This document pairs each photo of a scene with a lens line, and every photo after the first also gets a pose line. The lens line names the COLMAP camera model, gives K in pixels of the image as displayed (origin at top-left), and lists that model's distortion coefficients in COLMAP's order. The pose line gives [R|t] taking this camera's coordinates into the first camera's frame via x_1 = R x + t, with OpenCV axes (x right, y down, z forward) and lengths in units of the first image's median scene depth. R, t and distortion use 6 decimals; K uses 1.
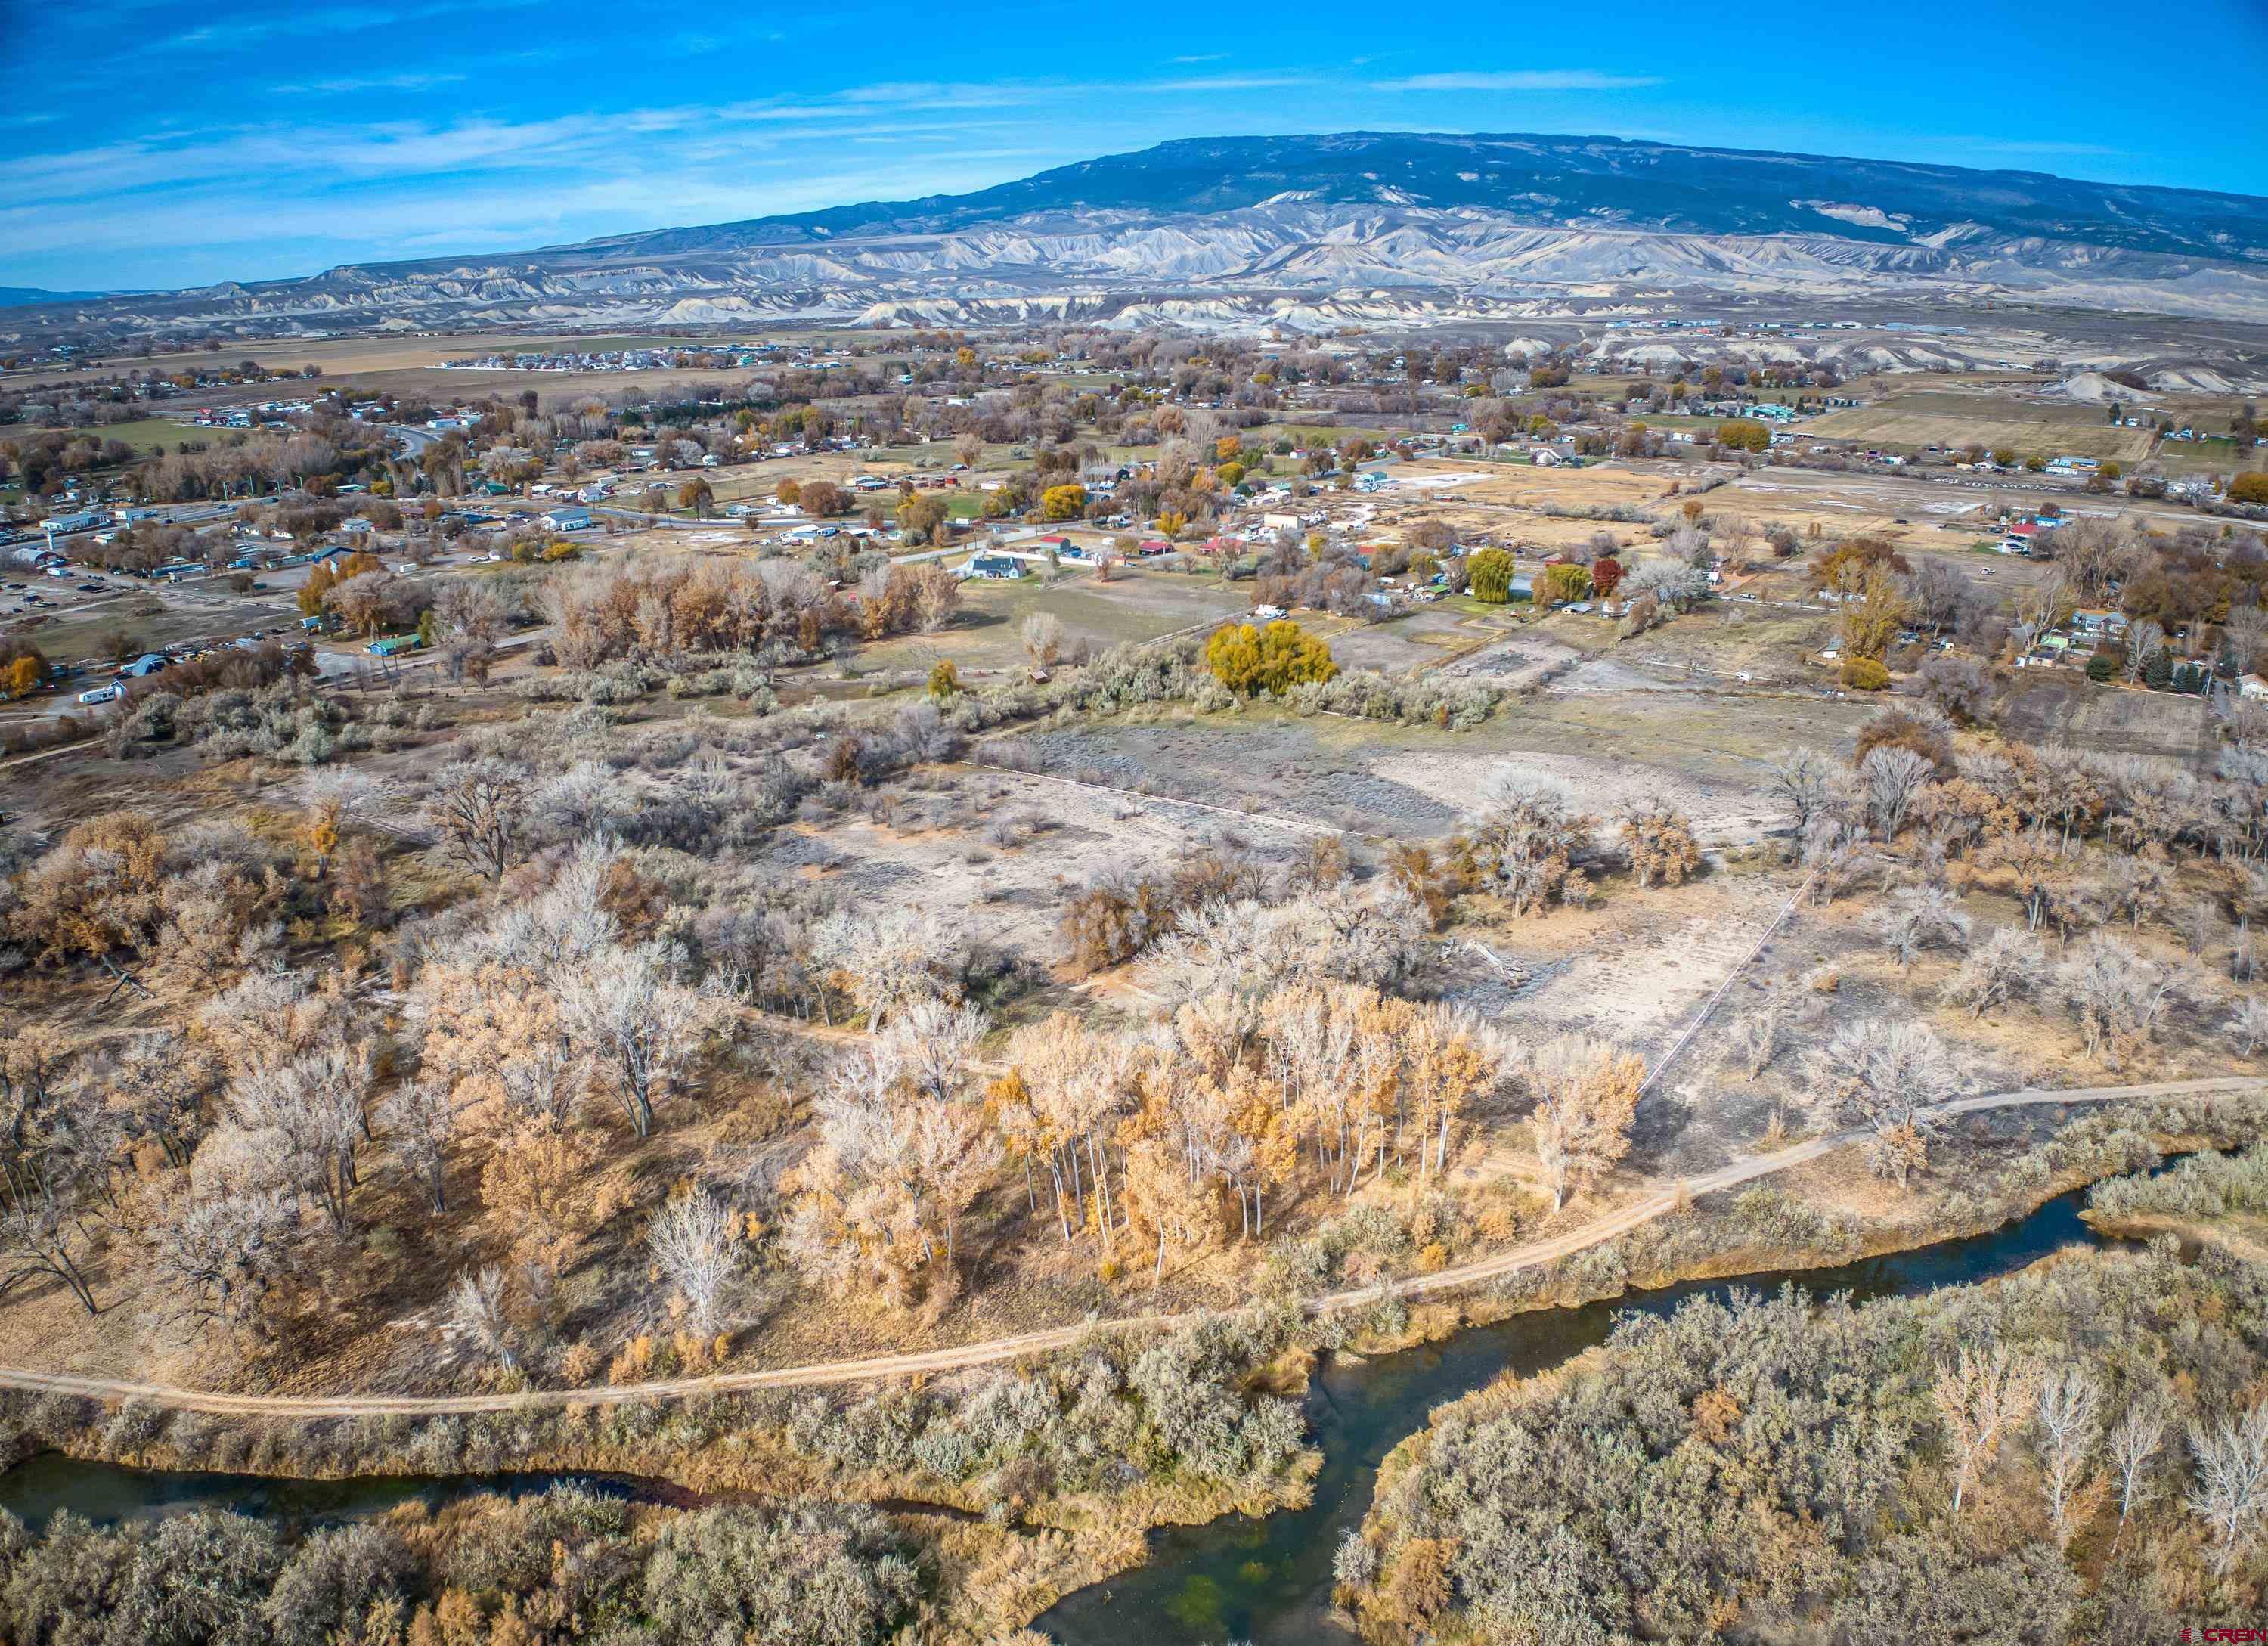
lens RADIAL K [[1635.9, 0, 1153.9], [0, 1635.9, 829.2], [0, 0, 1]] dist [-0.105456, -0.010600]
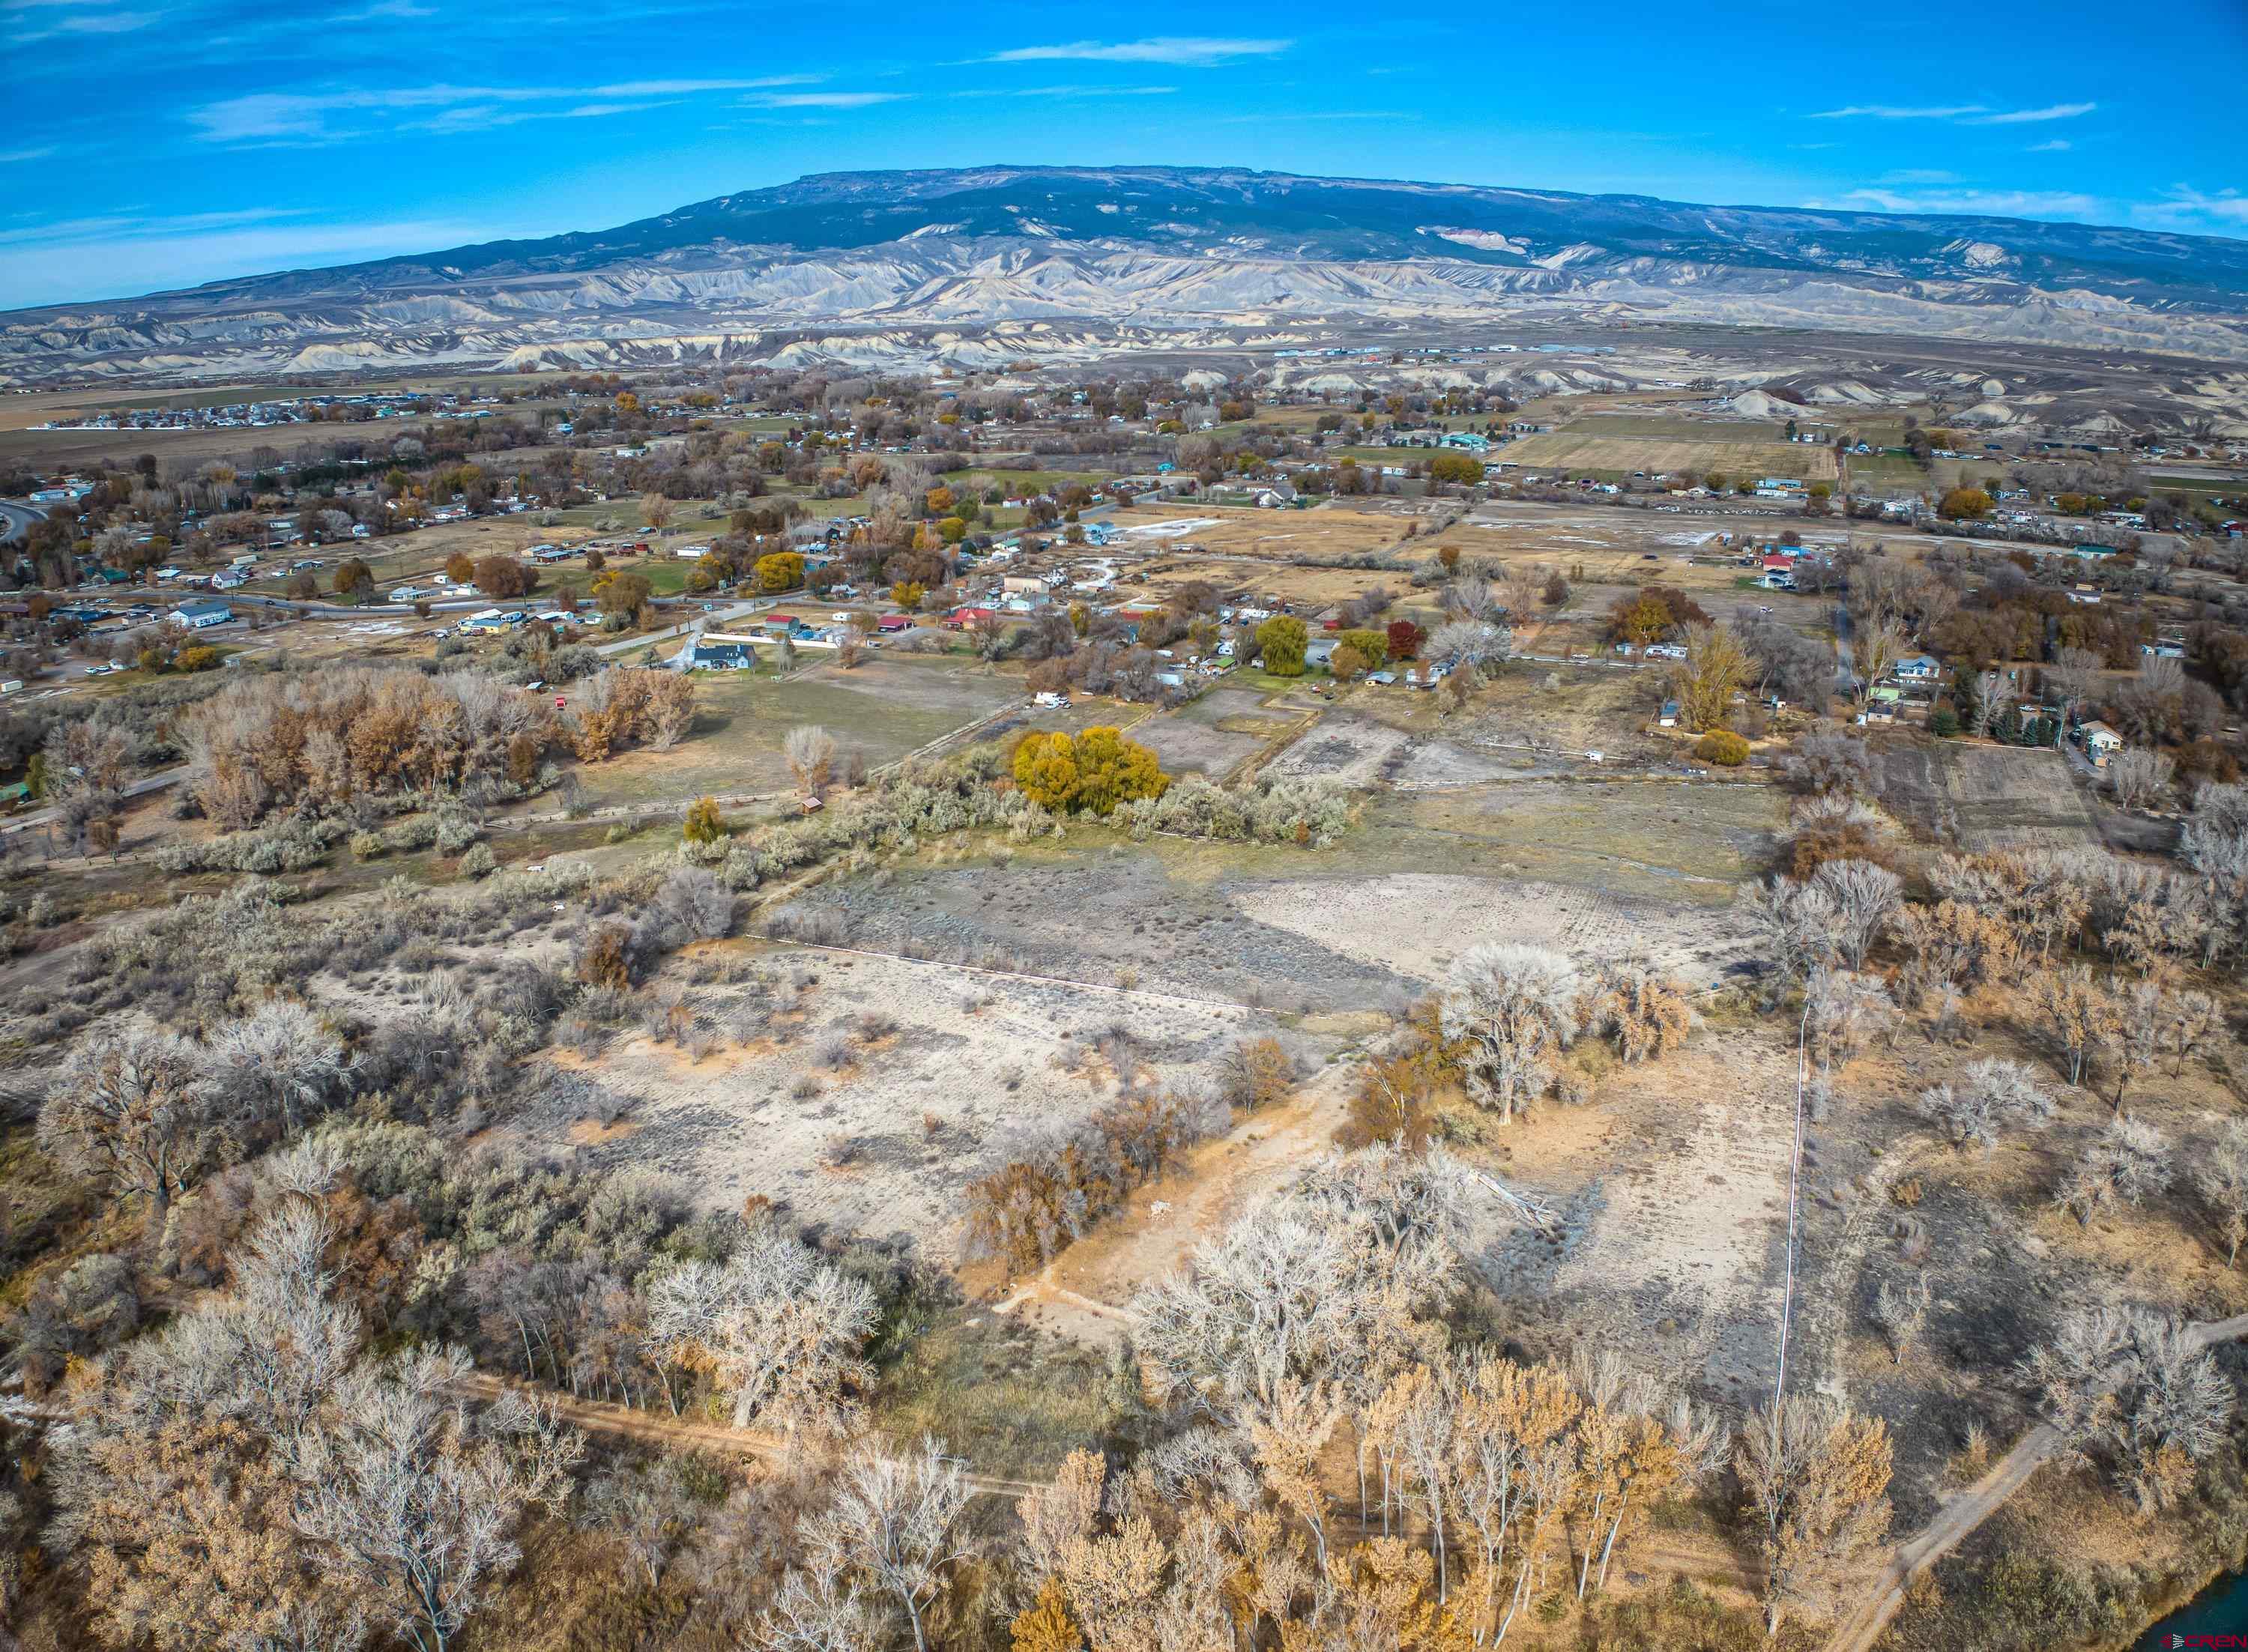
lens RADIAL K [[1628.9, 0, 1122.3], [0, 1628.9, 812.4], [0, 0, 1]] dist [-0.101378, -0.014015]
pose [[0.981756, -0.059212, 0.180689, -0.019102], [0.064014, 0.997731, -0.020858, -0.018269], [-0.179044, 0.032044, 0.983319, 0.044436]]
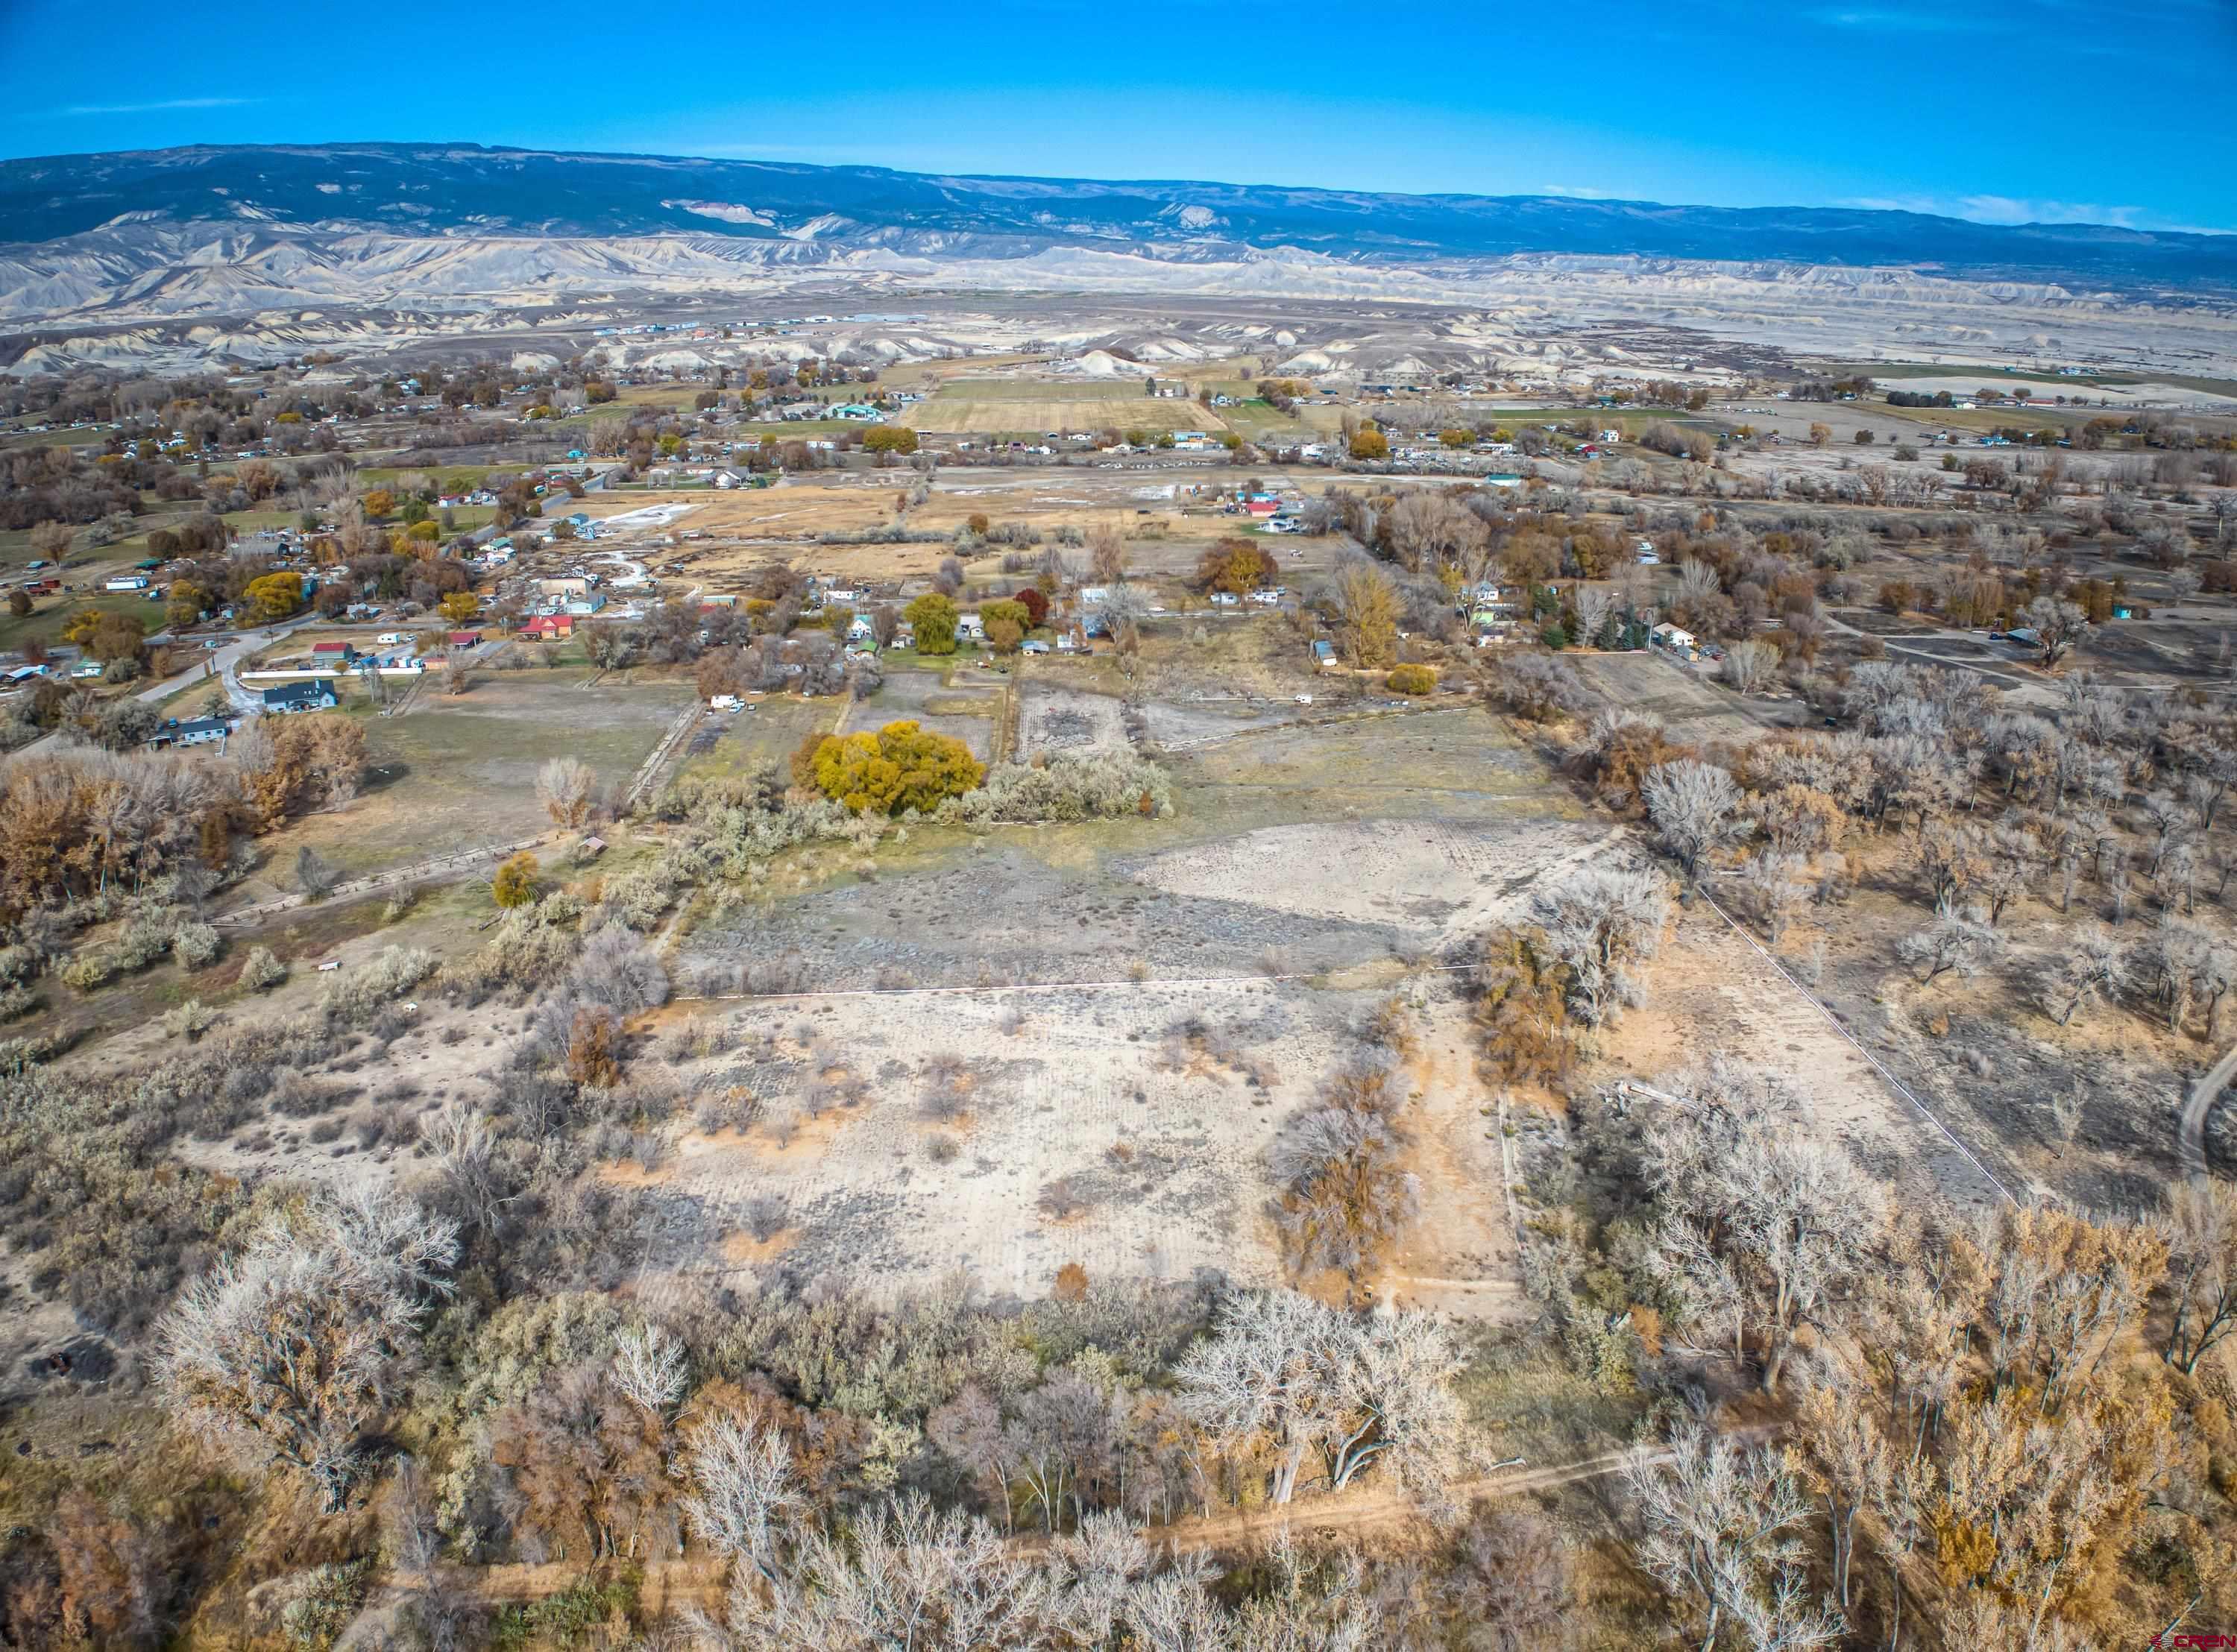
lens RADIAL K [[1620.9, 0, 1099.9], [0, 1620.9, 816.0], [0, 0, 1]] dist [-0.101378, -0.014015]
pose [[0.812171, -0.186383, 0.552846, -0.084215], [0.190226, 0.980411, 0.051073, -0.029647], [-0.551536, 0.063686, 0.831717, 0.079507]]
